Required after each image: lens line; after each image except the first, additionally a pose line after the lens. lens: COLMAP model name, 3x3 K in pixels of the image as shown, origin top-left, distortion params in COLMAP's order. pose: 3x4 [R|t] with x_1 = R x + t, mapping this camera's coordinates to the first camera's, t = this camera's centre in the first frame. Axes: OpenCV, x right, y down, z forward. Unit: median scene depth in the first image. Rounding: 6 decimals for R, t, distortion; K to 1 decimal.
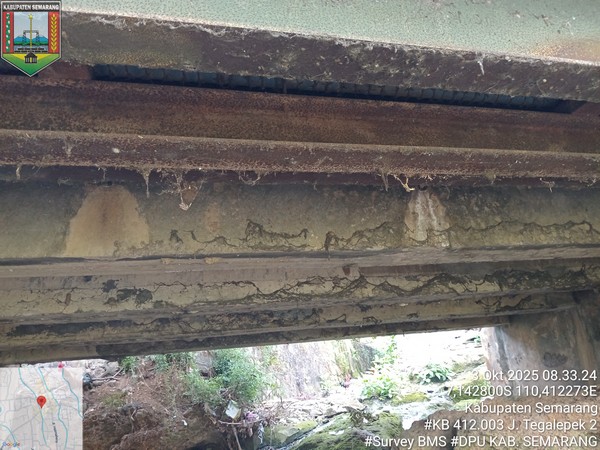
lens RADIAL K [[437.6, 0, 296.7], [0, 437.6, 225.0], [0, 0, 1]] dist [-0.009610, -0.008008]
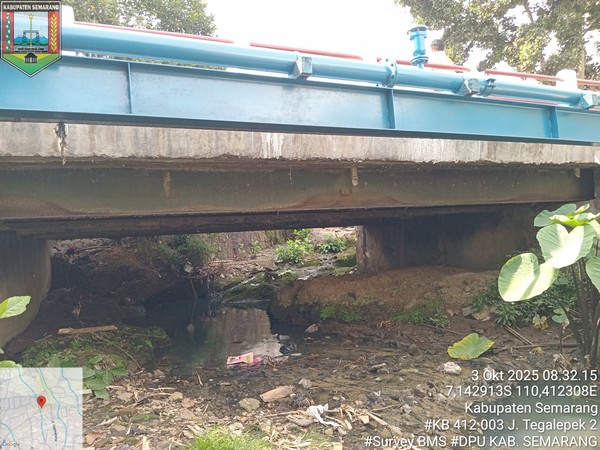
lens RADIAL K [[437.6, 0, 300.8], [0, 437.6, 223.7], [0, 0, 1]] dist [-0.009610, -0.008008]
pose [[0.987787, 0.052383, 0.146739, 0.006063], [-0.096361, 0.945463, 0.311149, -0.222522], [-0.122438, -0.321489, 0.938964, -0.407891]]
